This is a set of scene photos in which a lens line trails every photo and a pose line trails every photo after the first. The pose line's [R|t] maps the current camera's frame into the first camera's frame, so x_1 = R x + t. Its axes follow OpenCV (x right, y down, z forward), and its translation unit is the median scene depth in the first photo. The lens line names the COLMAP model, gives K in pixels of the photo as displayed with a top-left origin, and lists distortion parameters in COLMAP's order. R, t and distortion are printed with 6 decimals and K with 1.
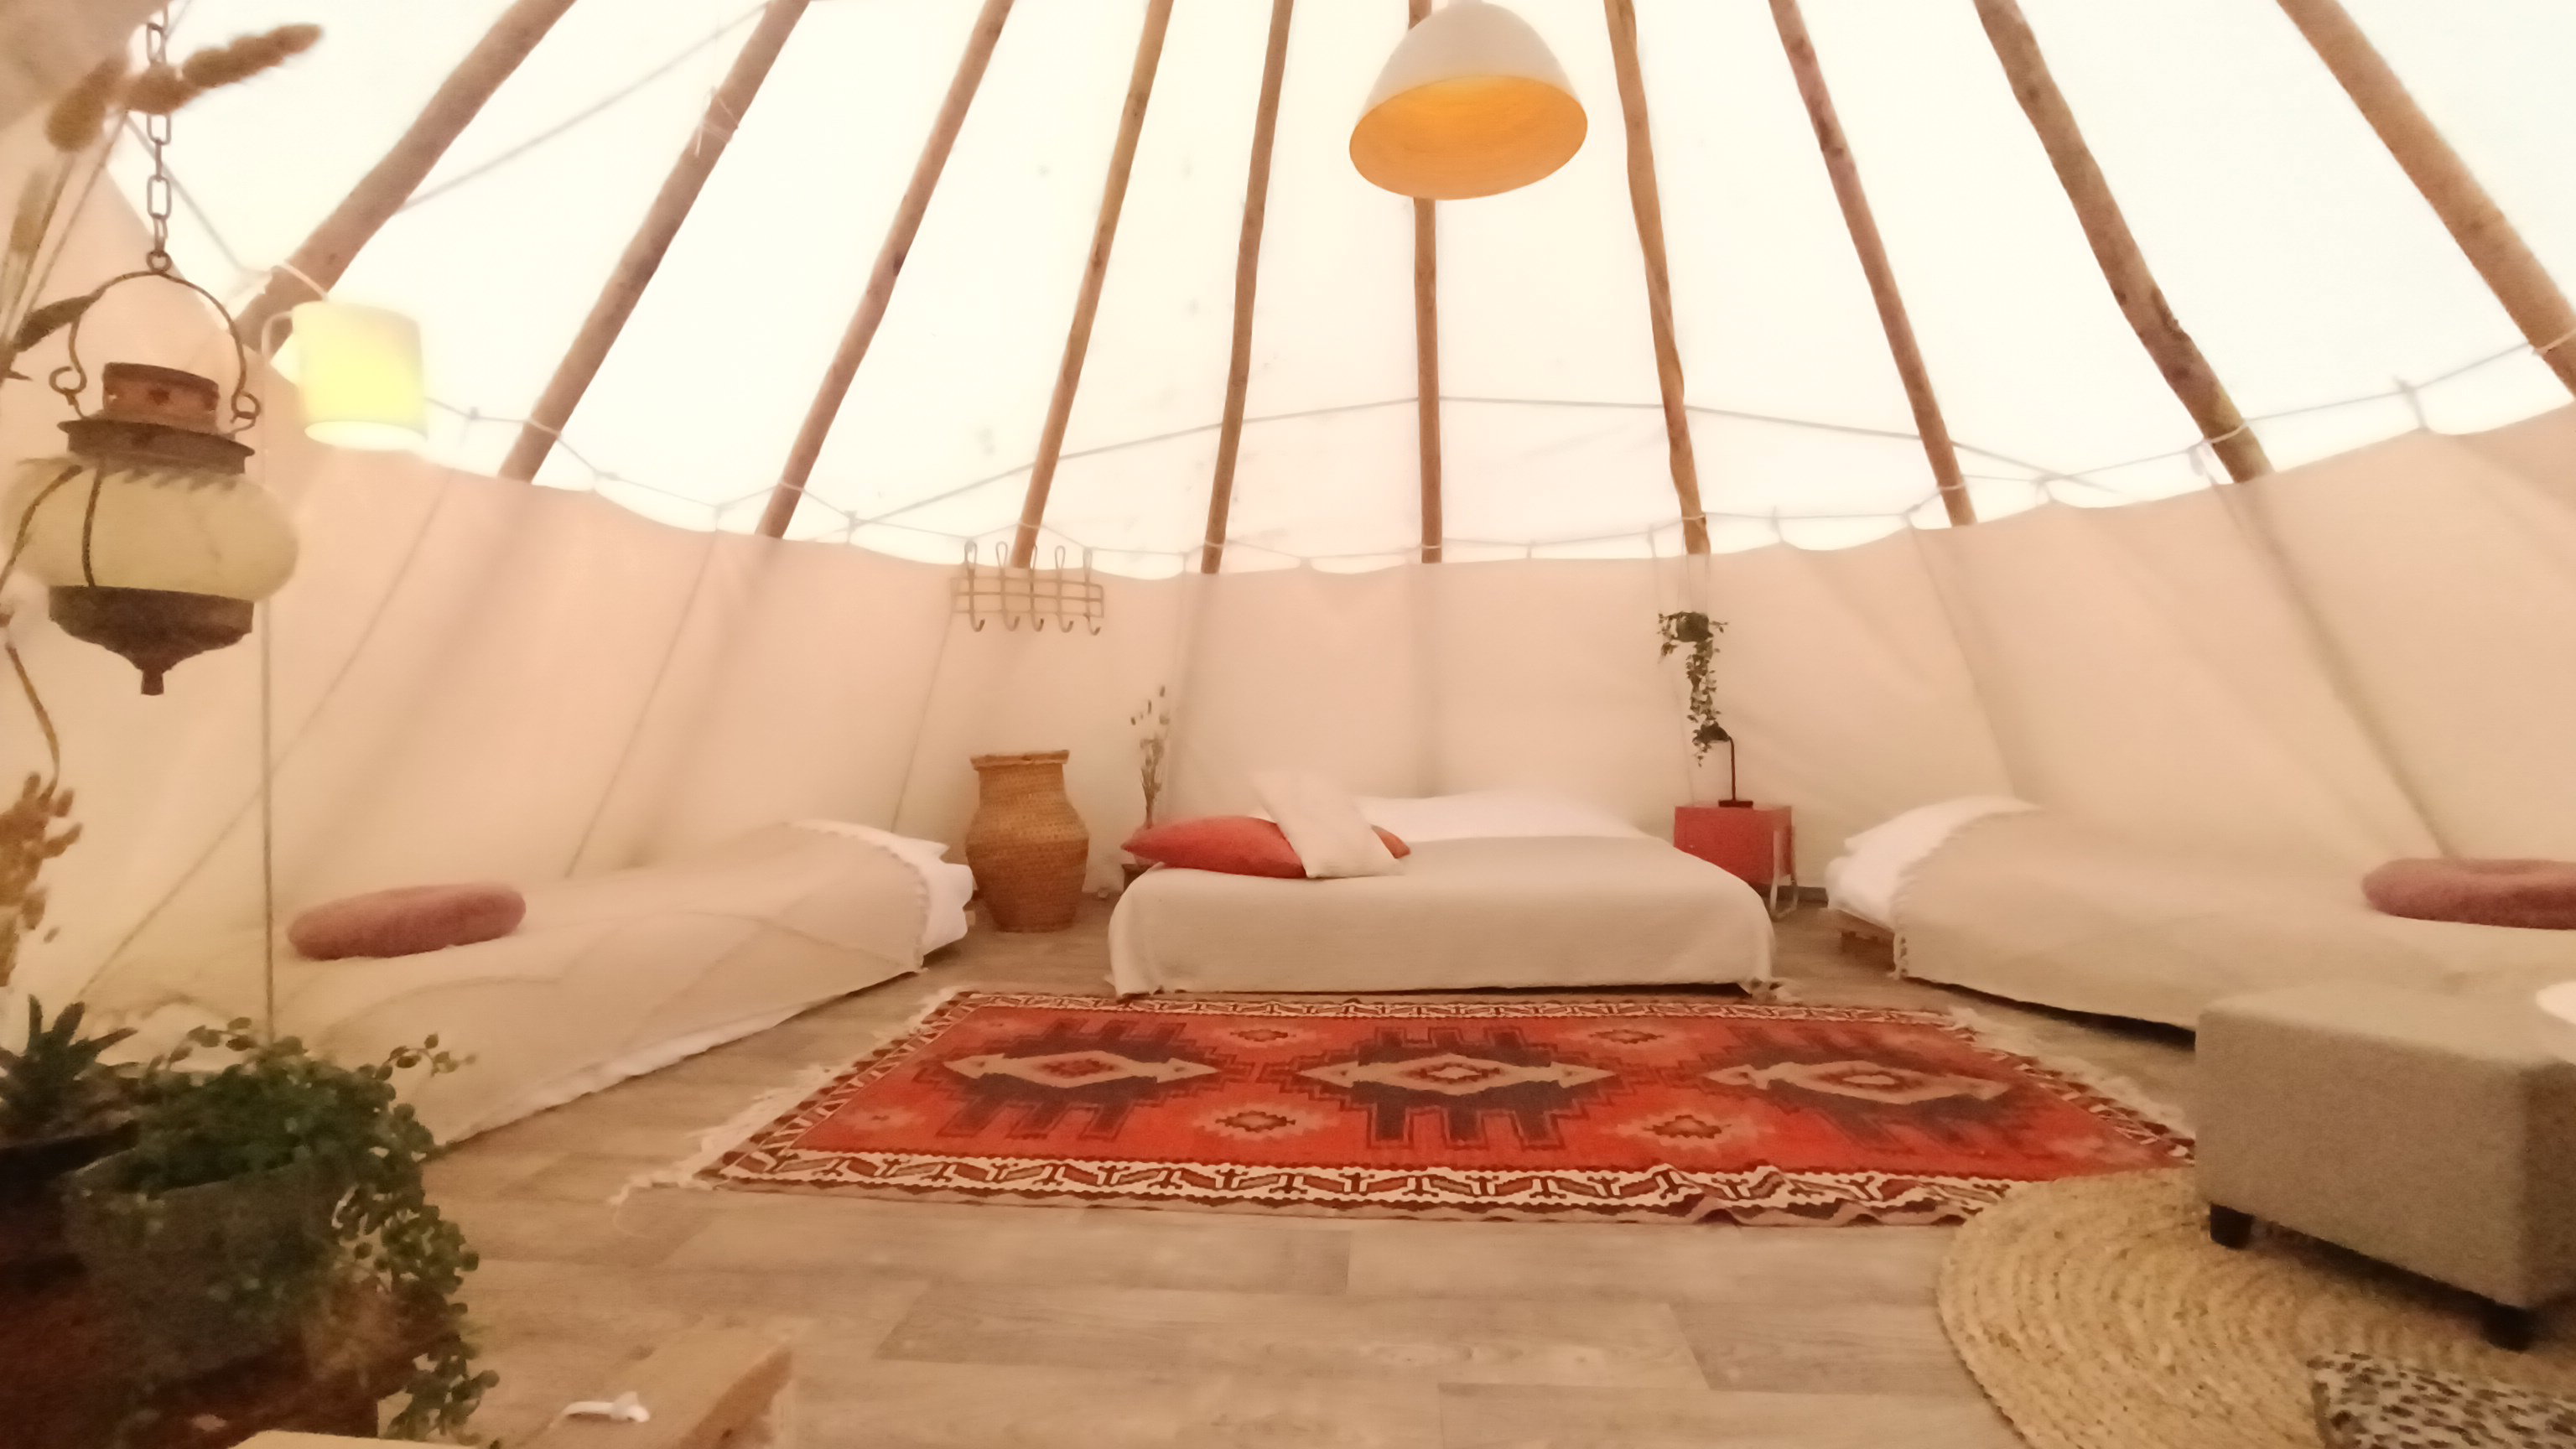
lens RADIAL K [[1179.6, 0, 1278.7], [0, 1179.6, 720.7], [0, 0, 1]] dist [-0.000770, 0.007604]
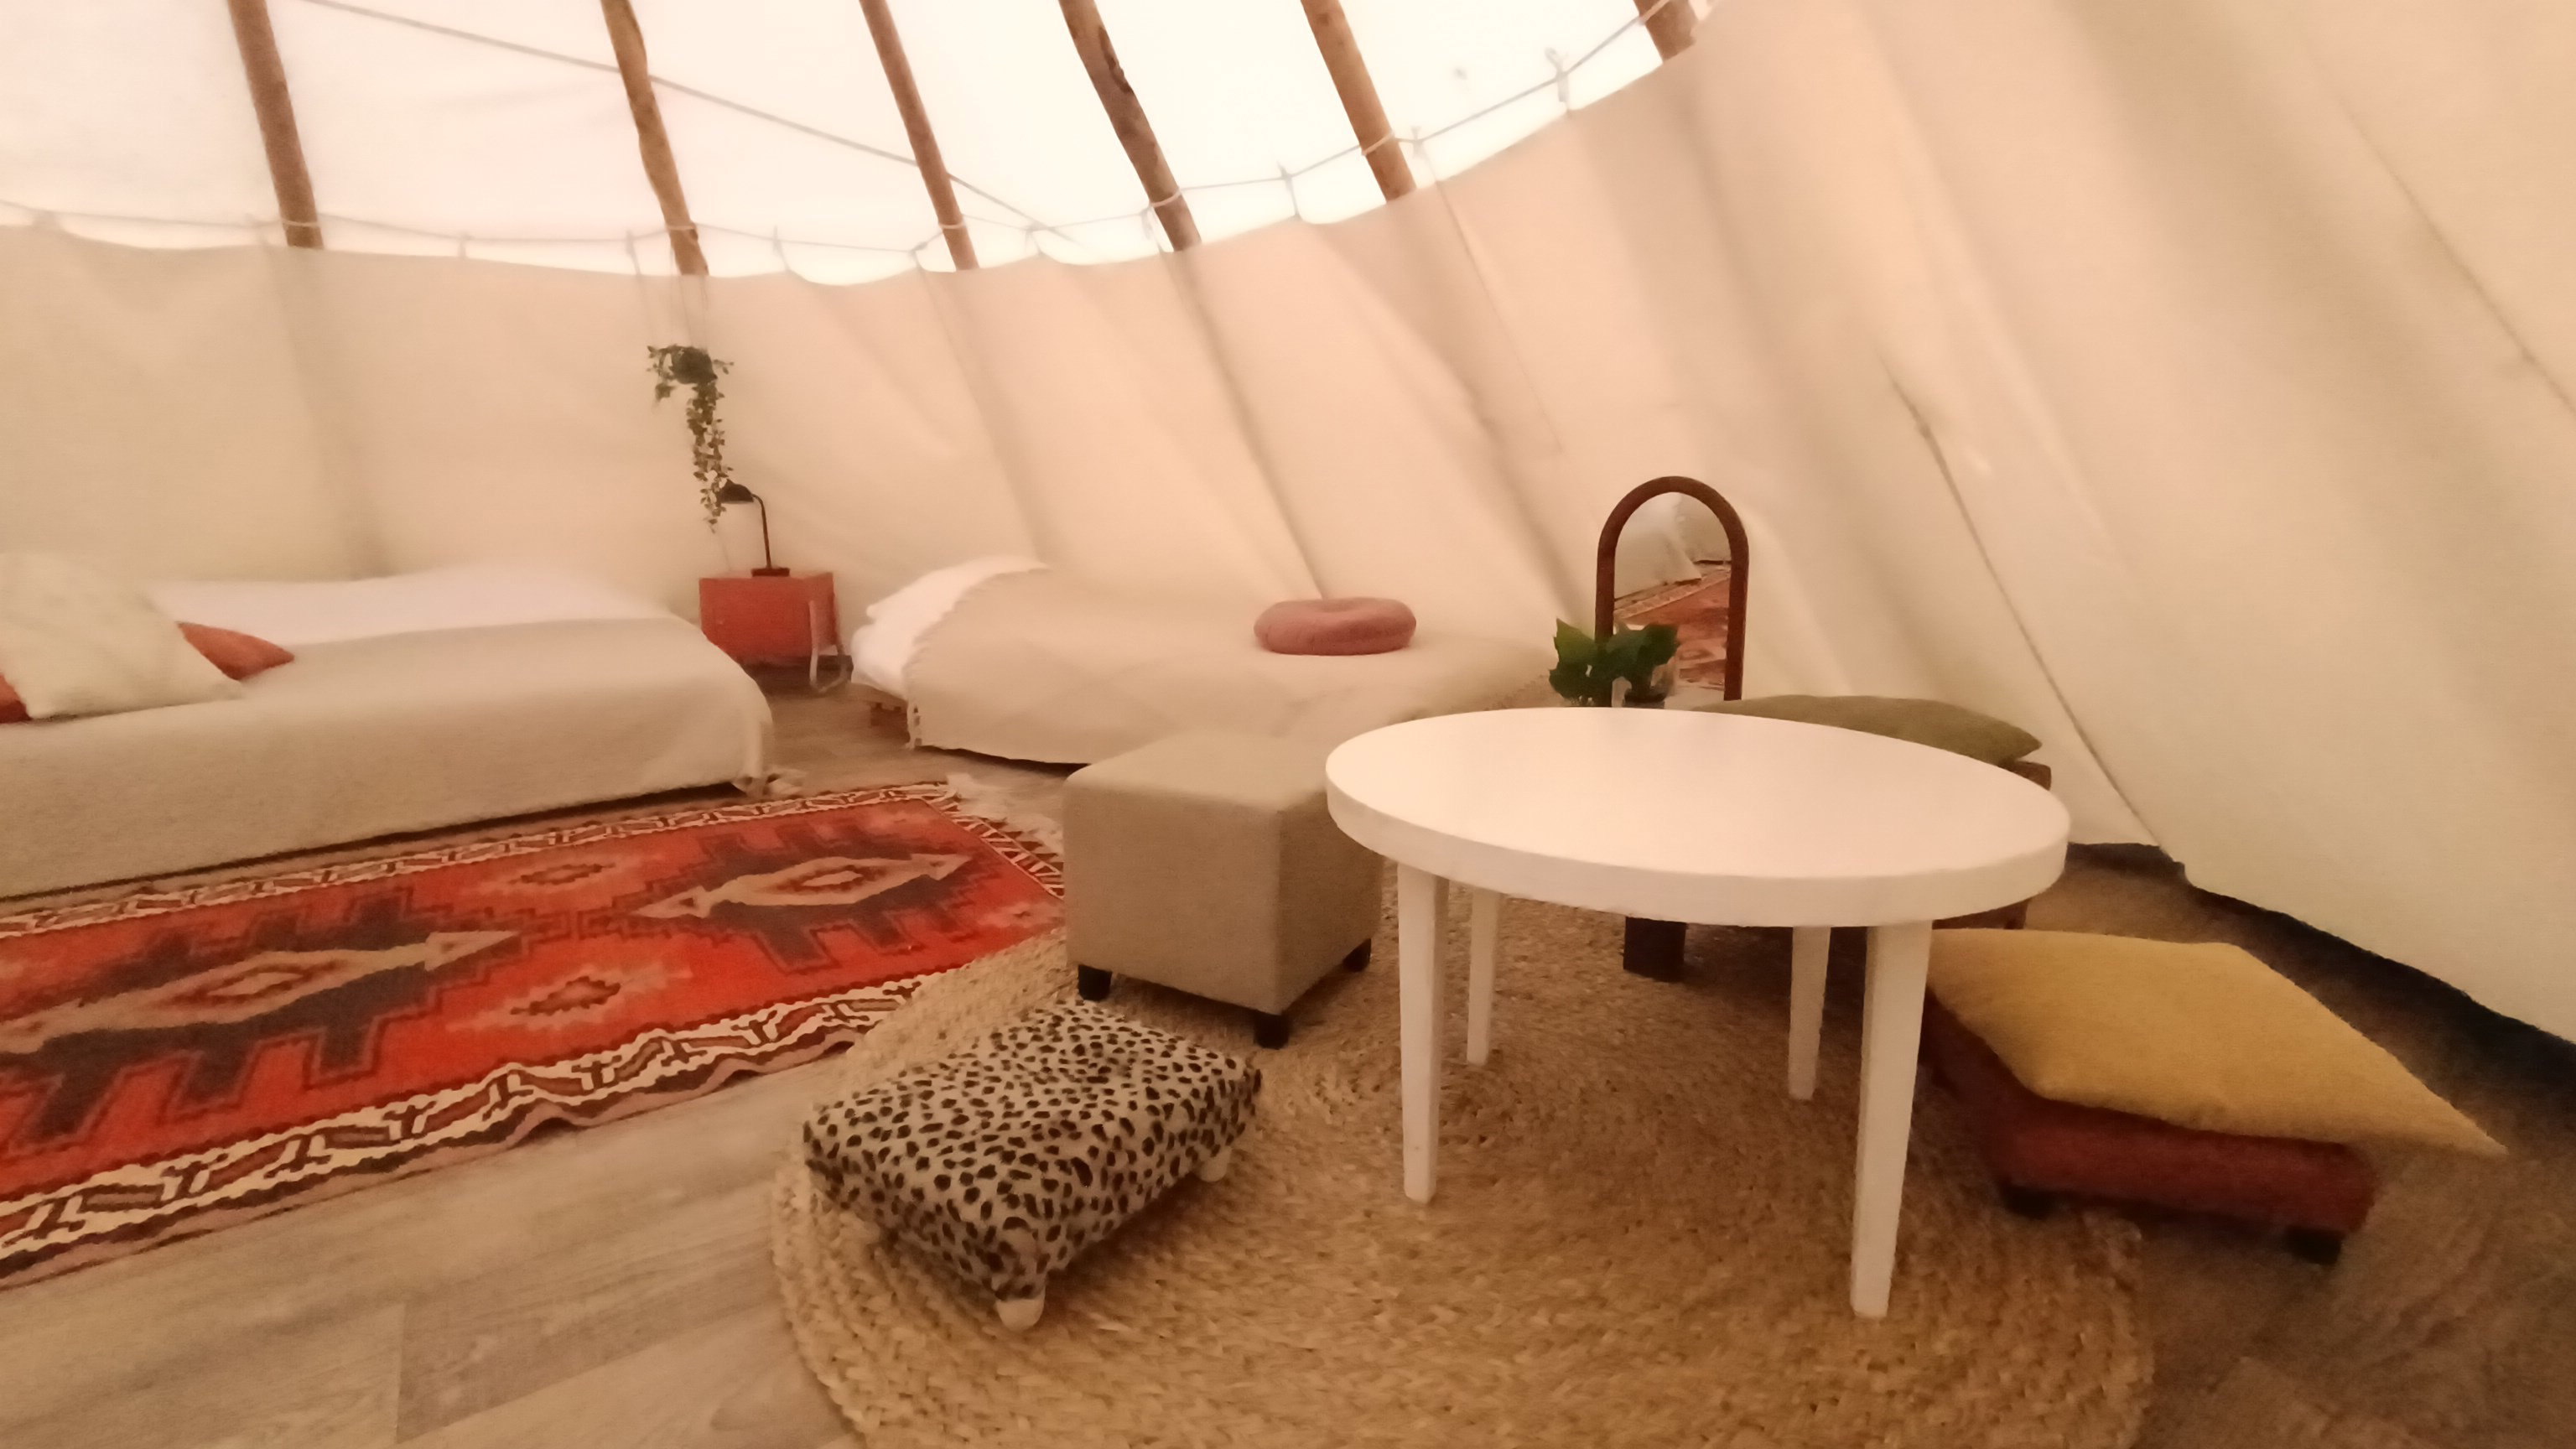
lens RADIAL K [[1180.2, 0, 1257.0], [0, 1180.2, 716.2], [0, 0, 1]] dist [-0.000197, 0.005869]
pose [[0.780213, -0.119022, 0.614085, 0.163697], [-0.006056, 0.980247, 0.197685, -0.003679], [-0.625484, -0.157955, 0.764081, 0.083825]]
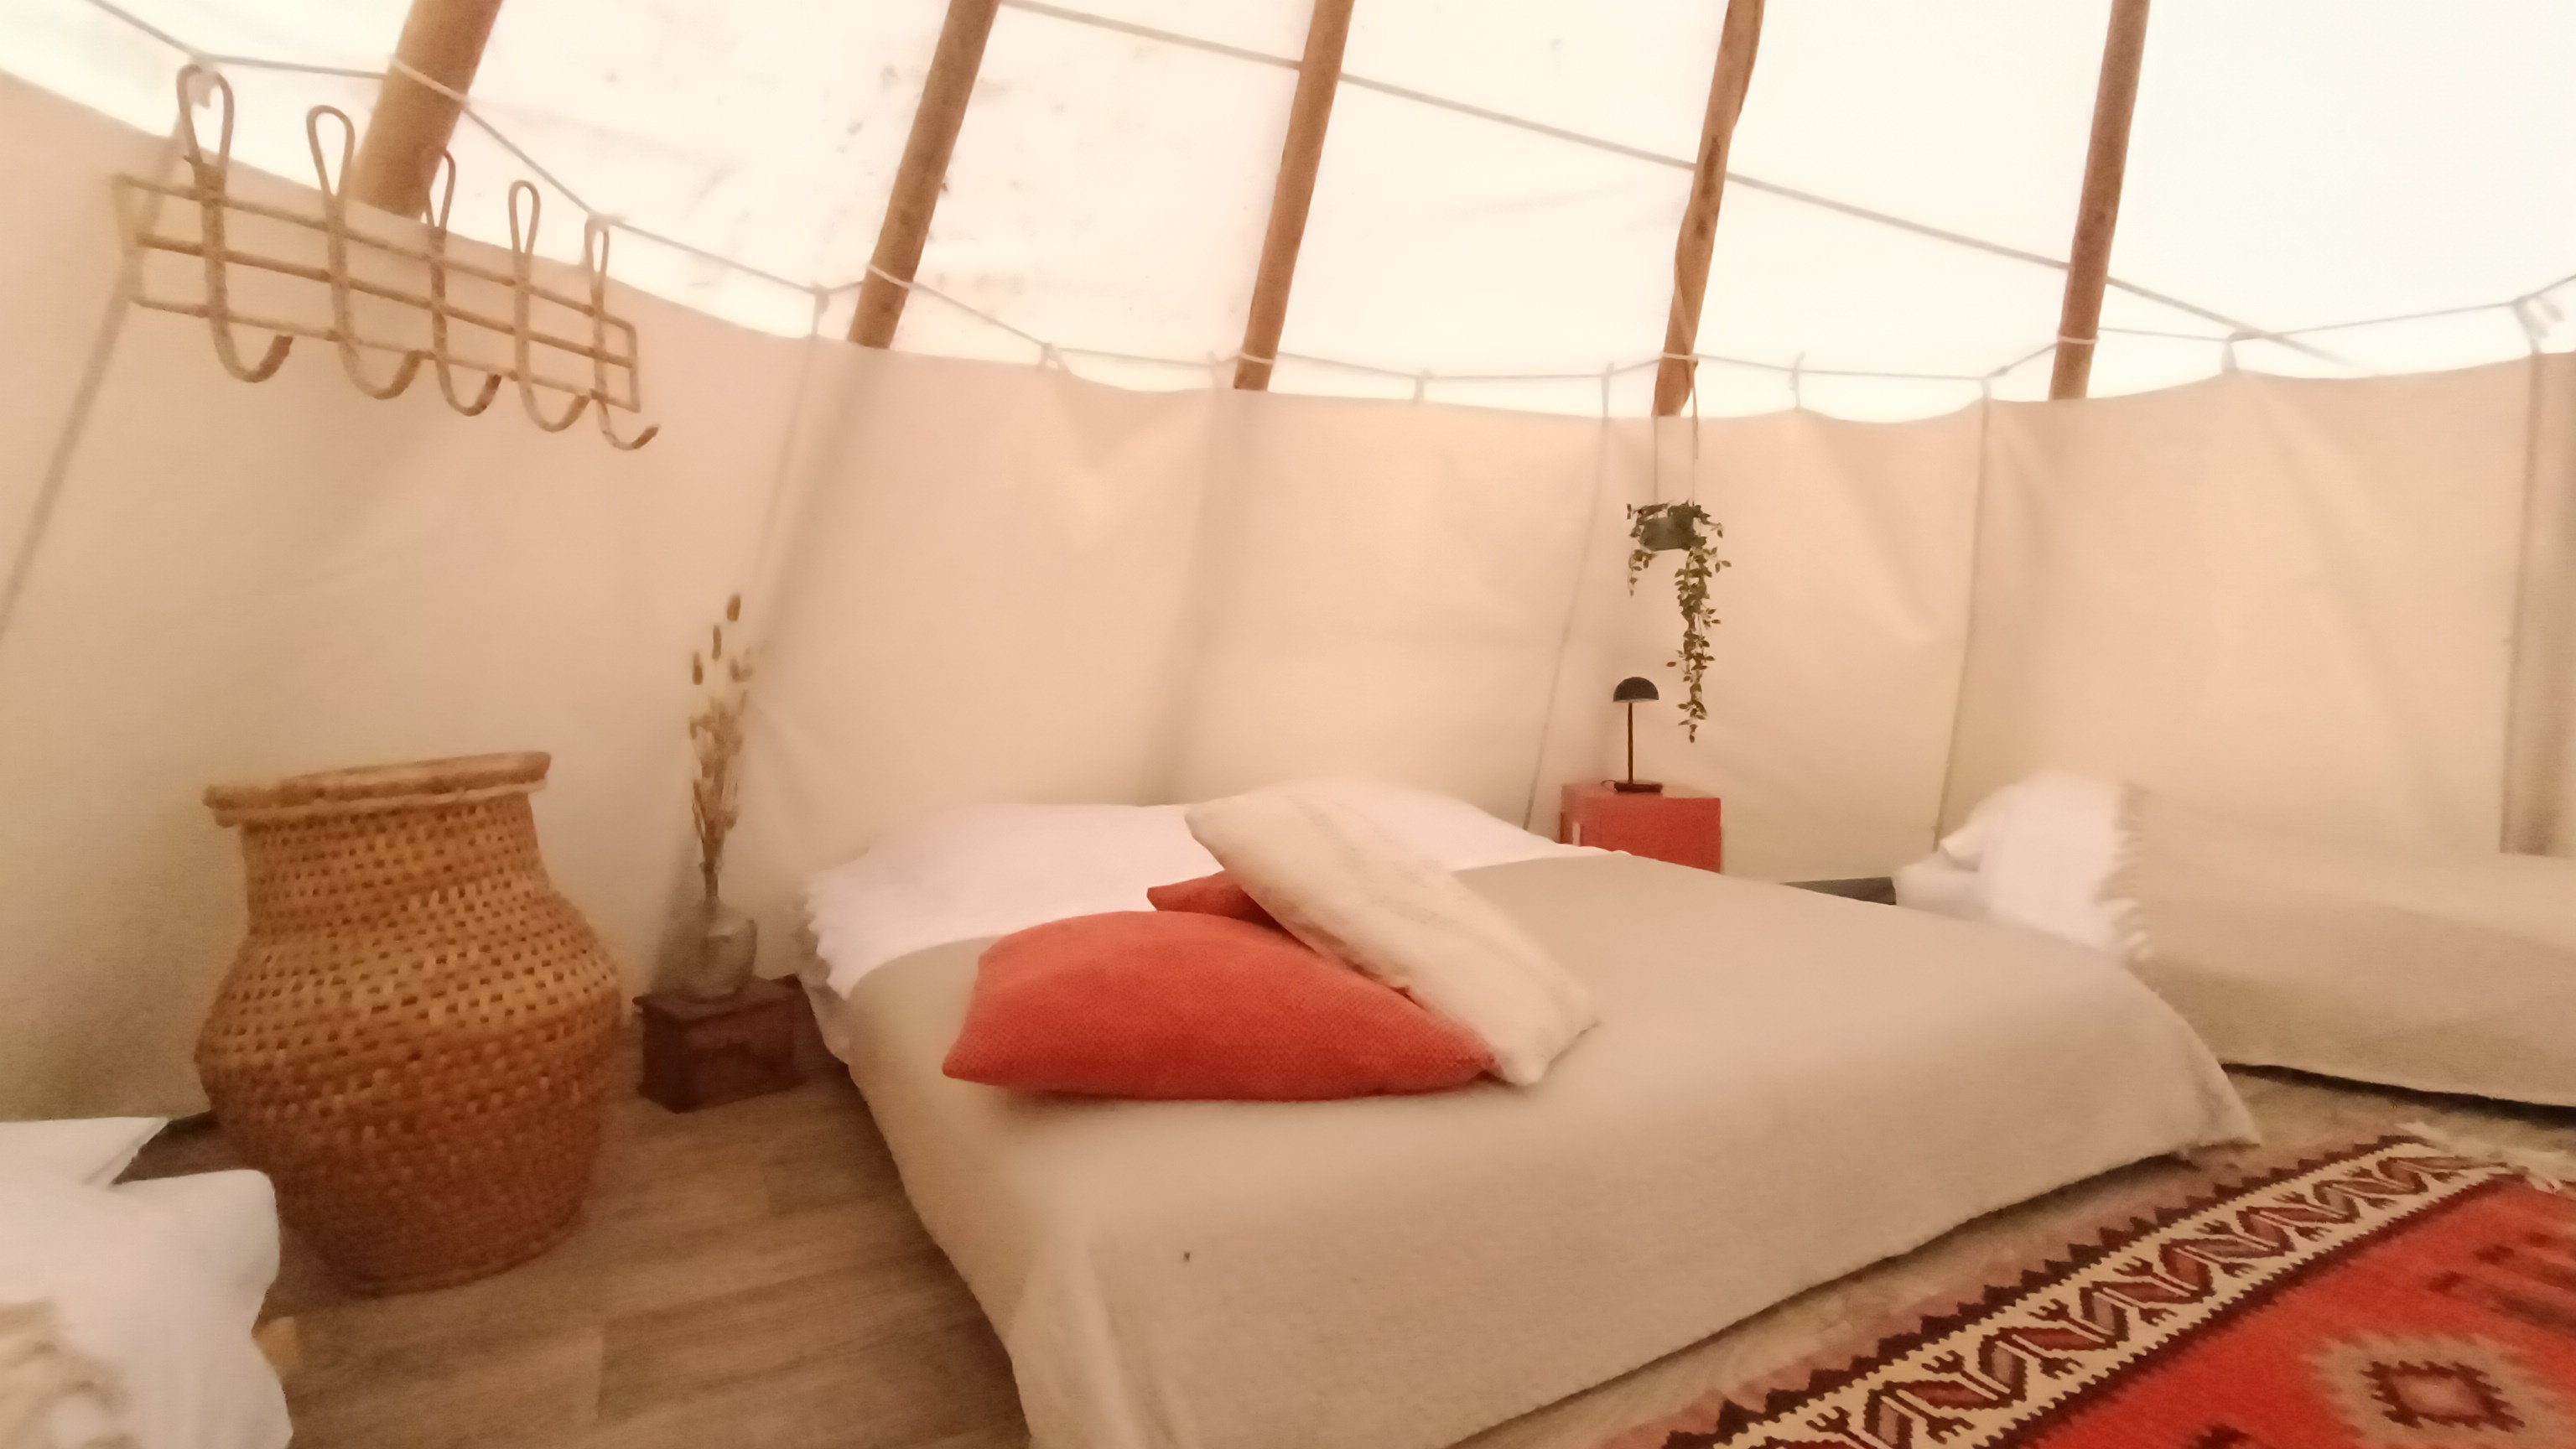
lens RADIAL K [[1179.6, 0, 1278.7], [0, 1179.6, 720.7], [0, 0, 1]] dist [-0.000770, 0.007604]
pose [[0.834079, -0.027000, 0.550984, -0.273939], [-0.000506, 0.998764, 0.049708, -0.006600], [-0.551645, -0.041739, 0.833034, 0.799937]]
